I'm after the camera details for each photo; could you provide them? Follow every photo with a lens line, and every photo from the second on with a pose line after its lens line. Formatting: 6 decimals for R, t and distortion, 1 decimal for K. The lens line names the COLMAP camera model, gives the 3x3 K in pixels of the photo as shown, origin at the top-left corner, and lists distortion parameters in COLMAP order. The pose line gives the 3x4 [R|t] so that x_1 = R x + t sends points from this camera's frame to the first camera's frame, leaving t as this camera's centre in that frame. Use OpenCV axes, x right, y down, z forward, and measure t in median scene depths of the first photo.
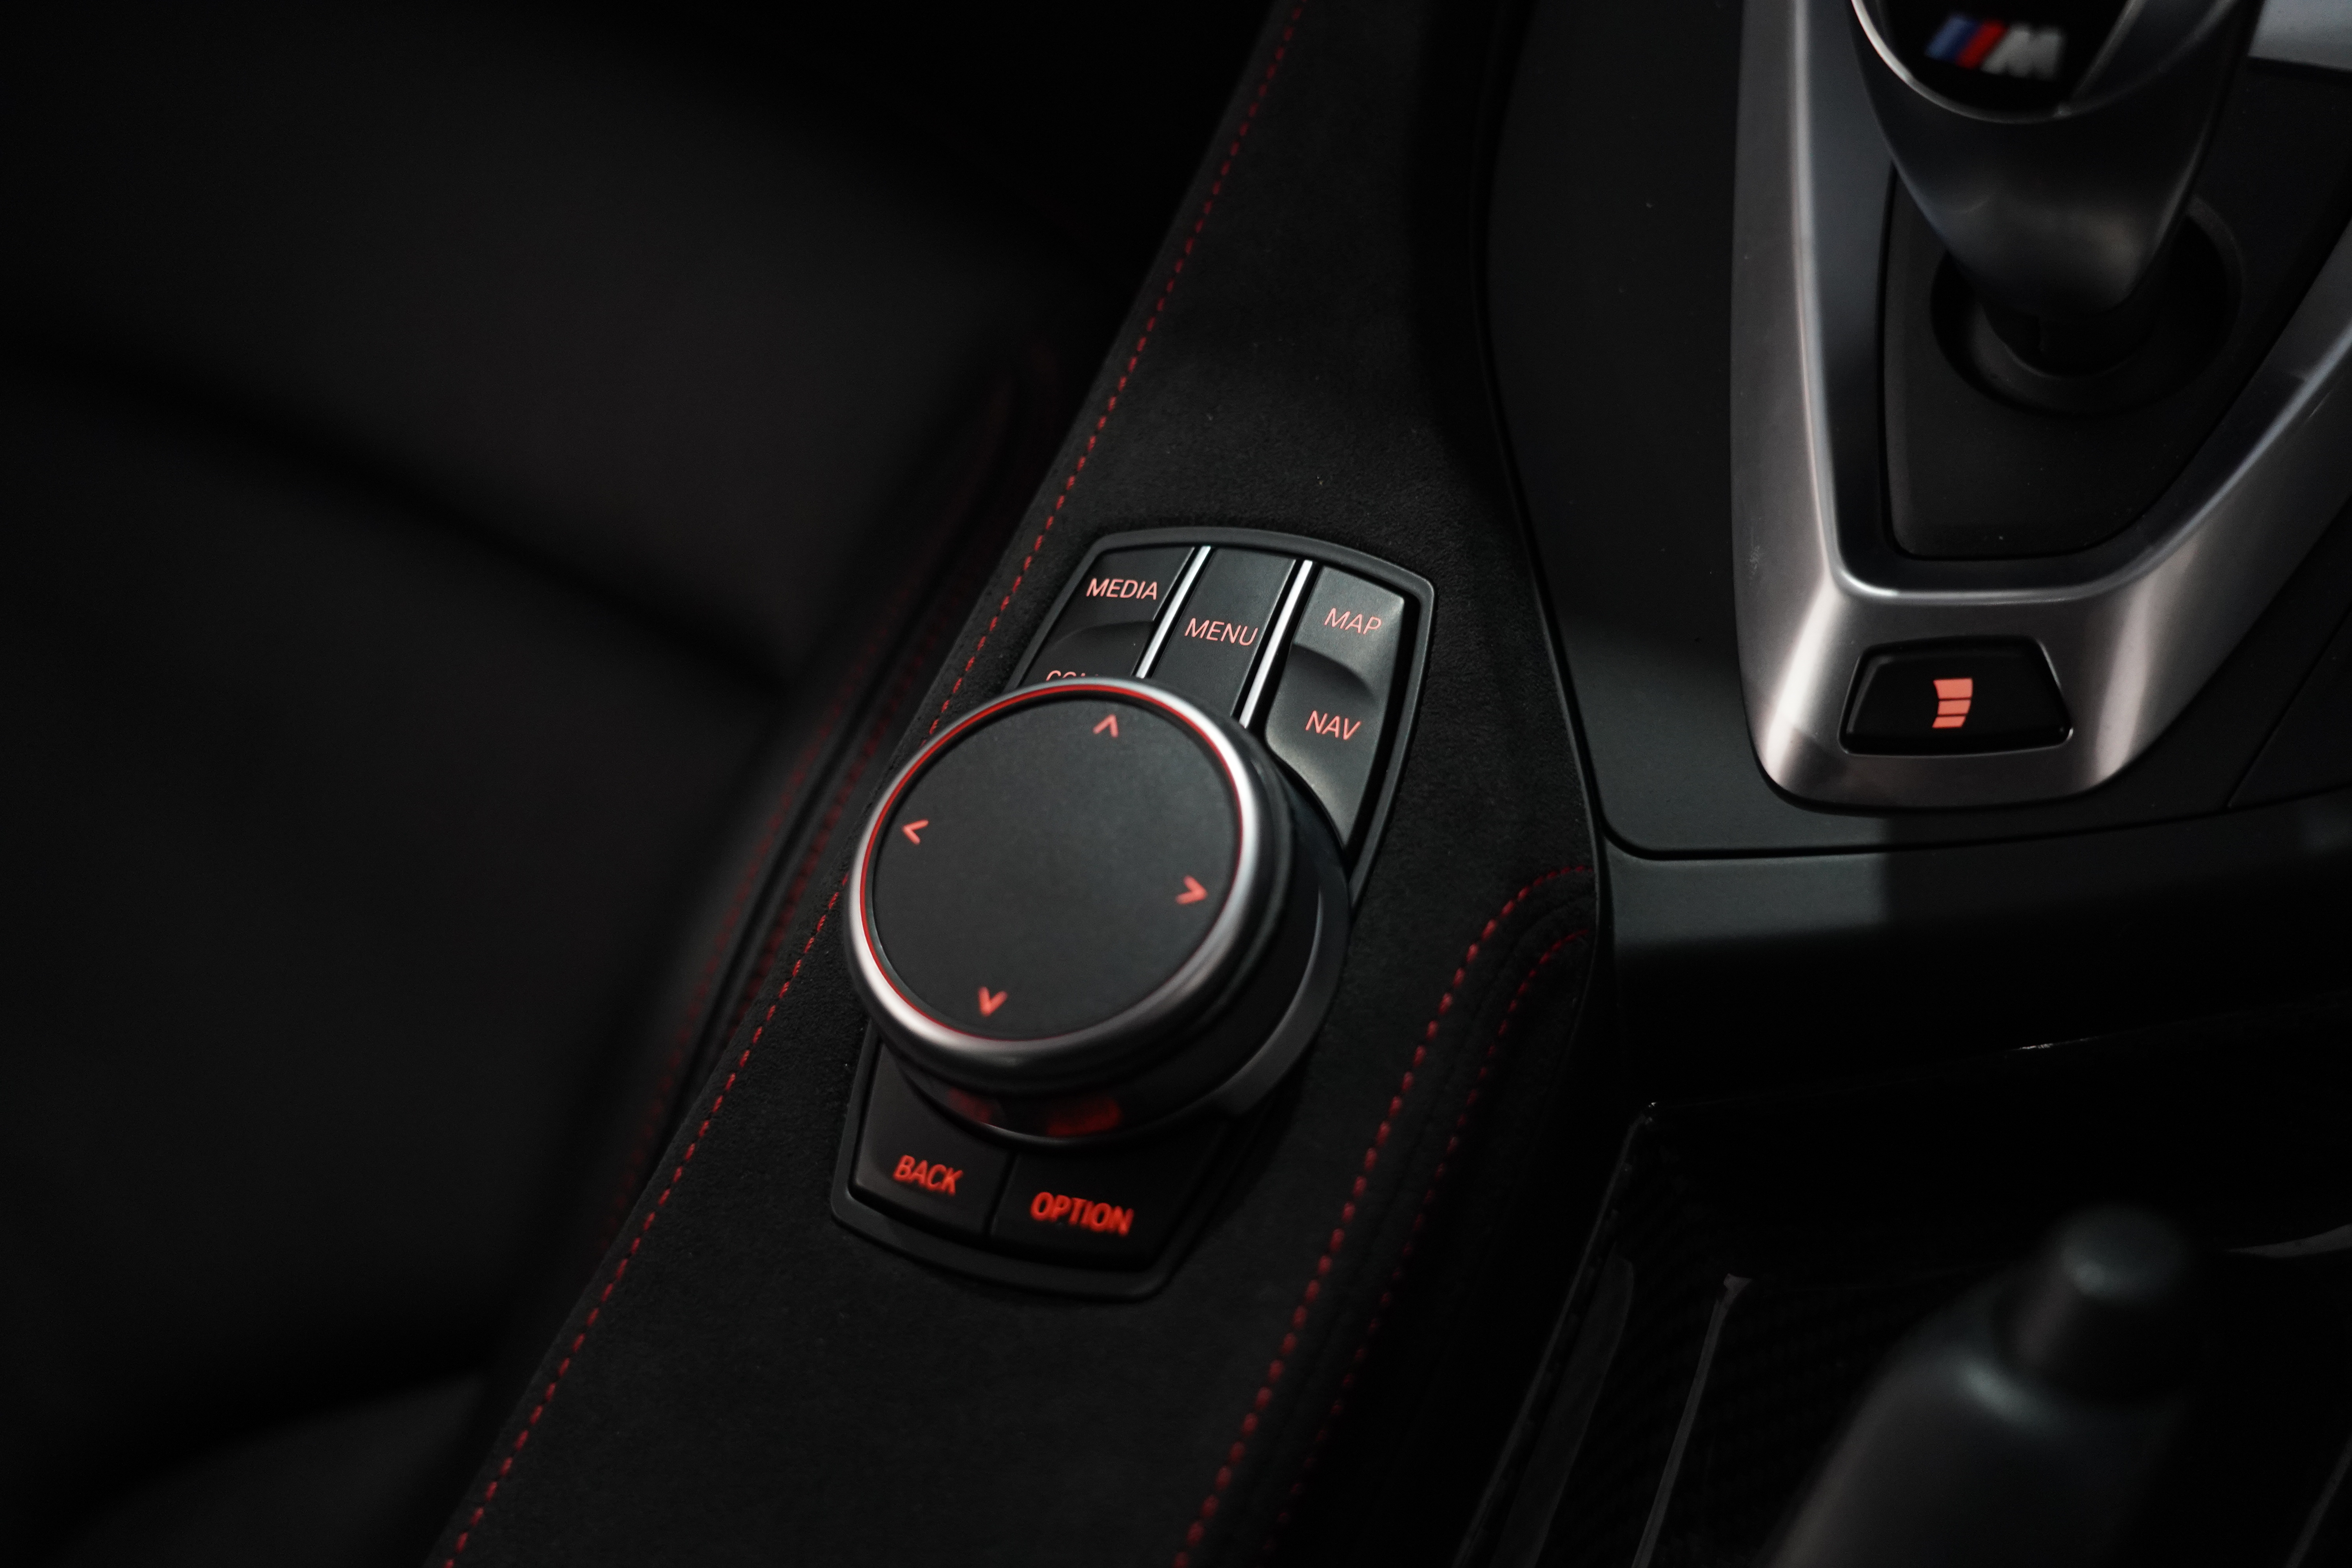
lens RADIAL K [[2998.0, 0, 1176.0], [0, 2998.0, 784.0], [0, 0, 1]] dist [0.007108, 0.034509]
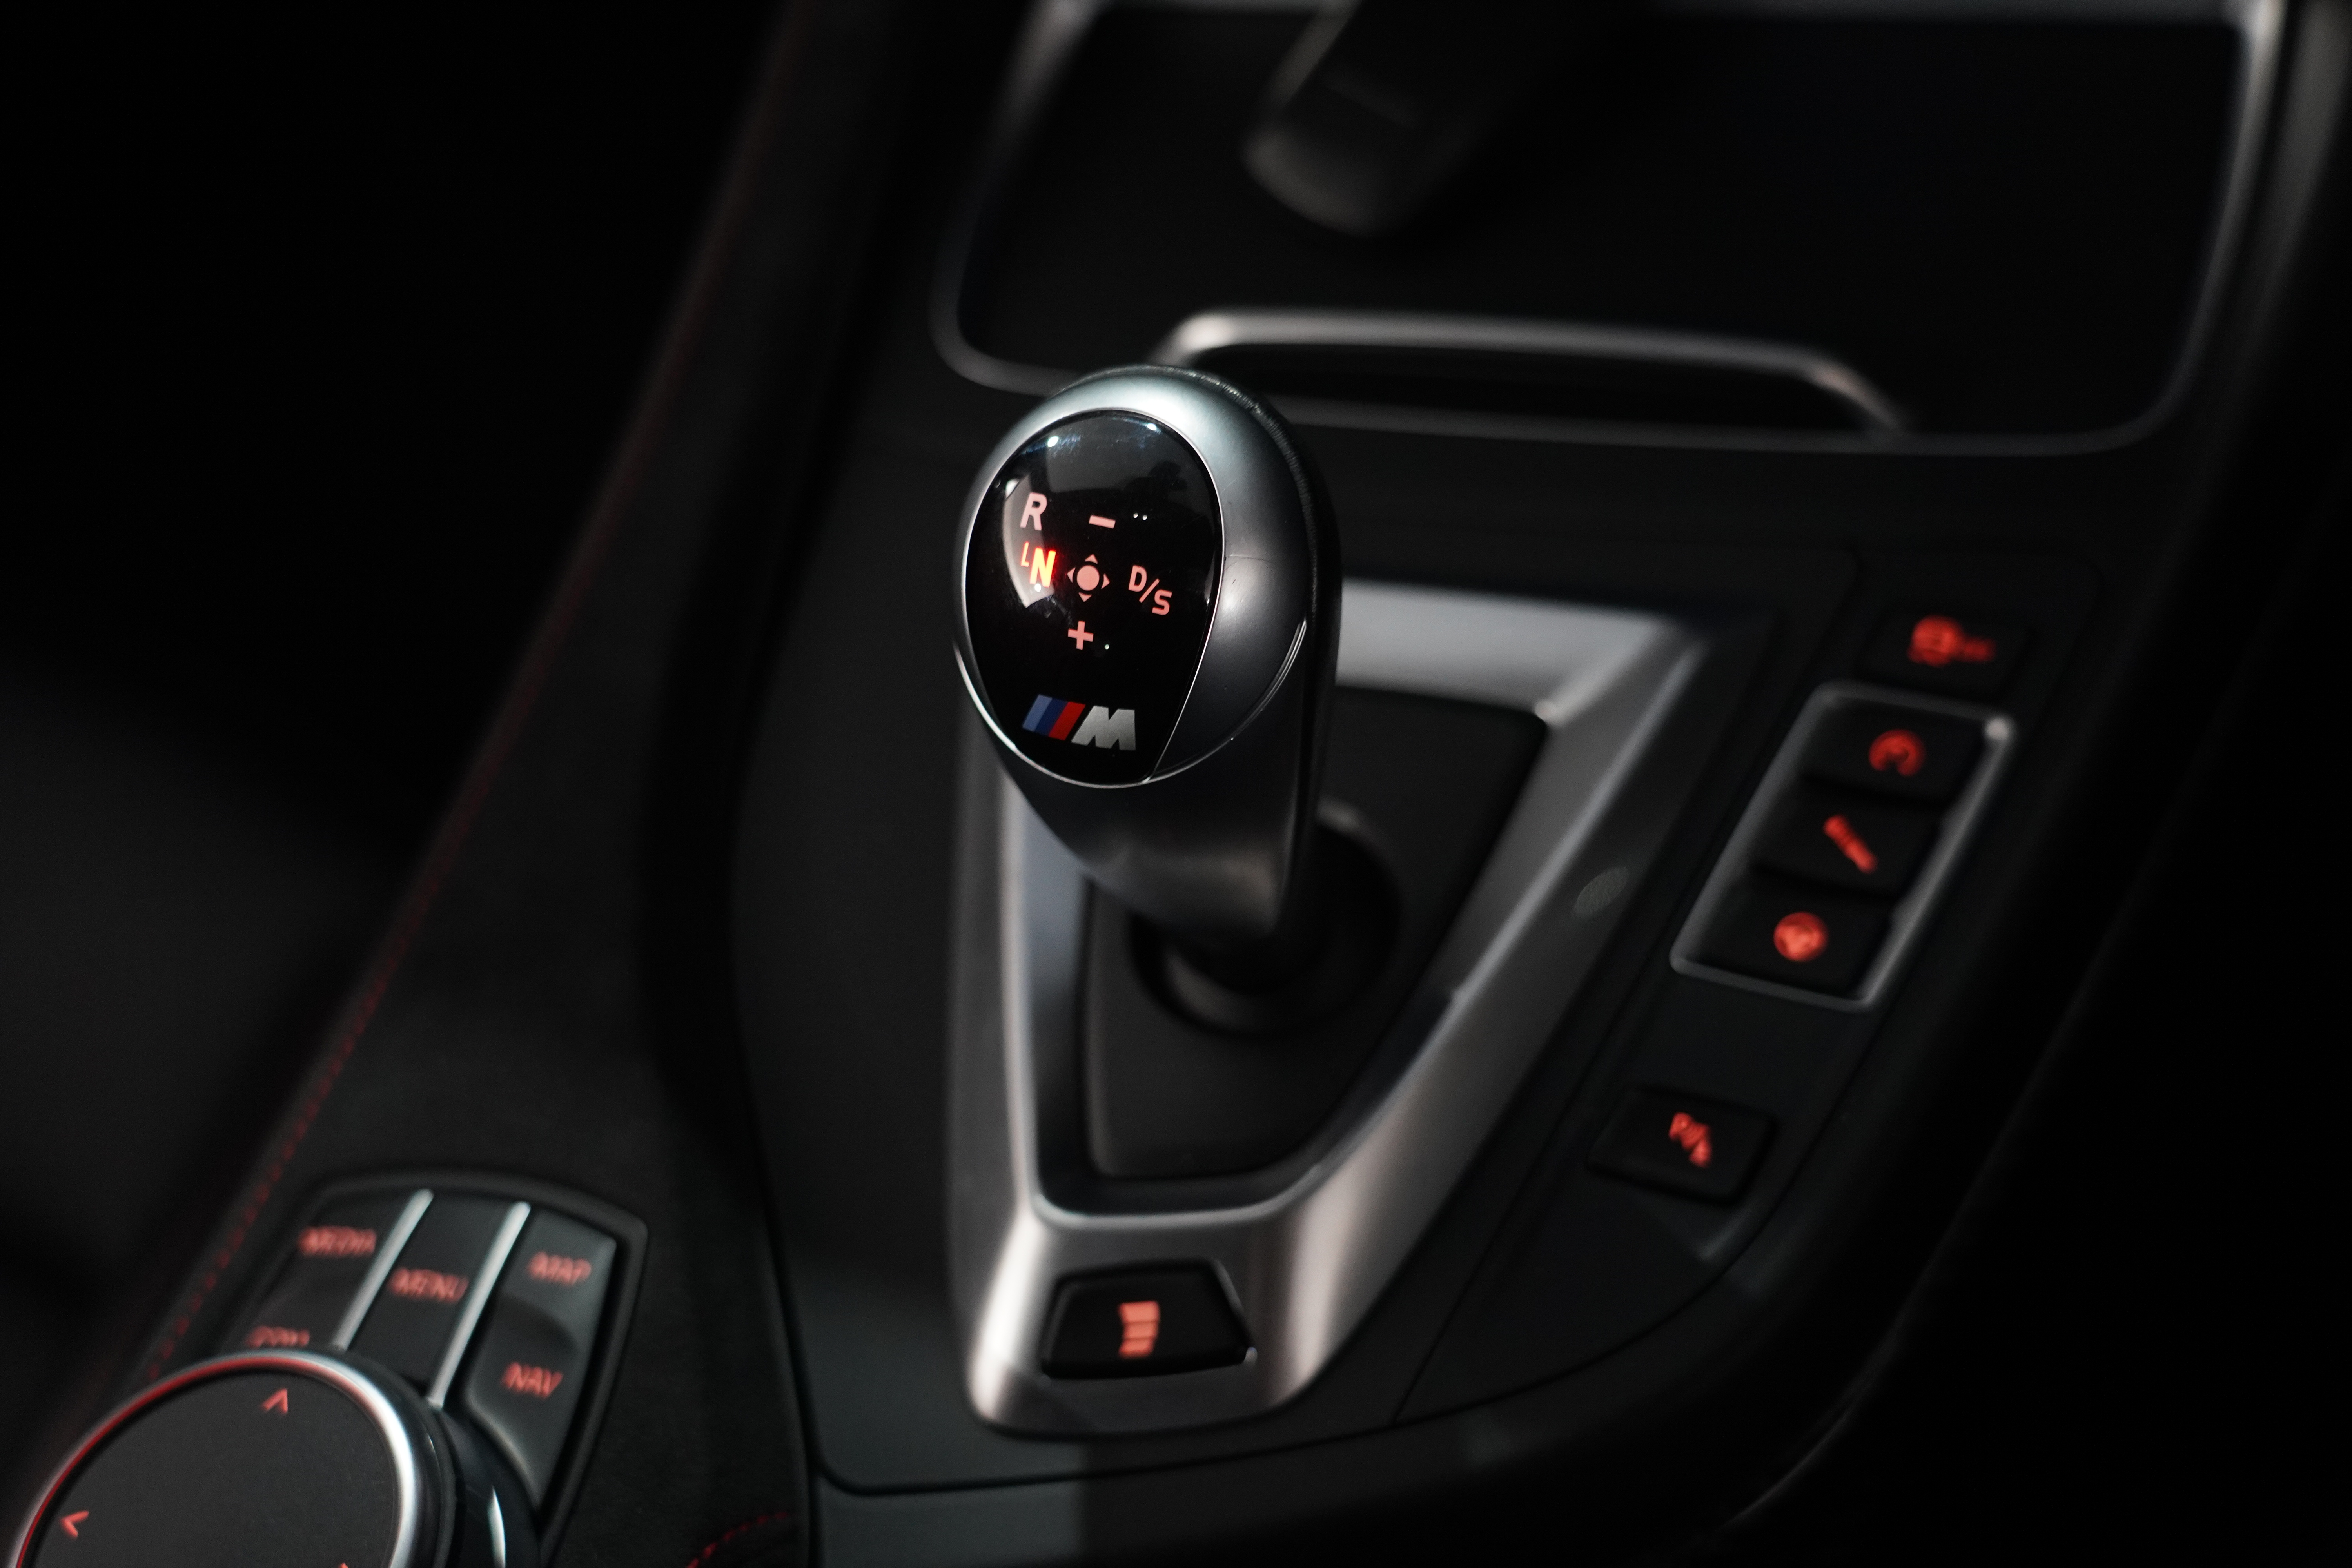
lens RADIAL K [[2998.0, 0, 1176.0], [0, 2998.0, 784.0], [0, 0, 1]] dist [0.007108, 0.034509]
pose [[0.992780, -0.032300, 0.115518, 0.157196], [0.049845, 0.987063, -0.152387, -0.052831], [-0.109102, 0.157045, 0.981547, -0.029616]]
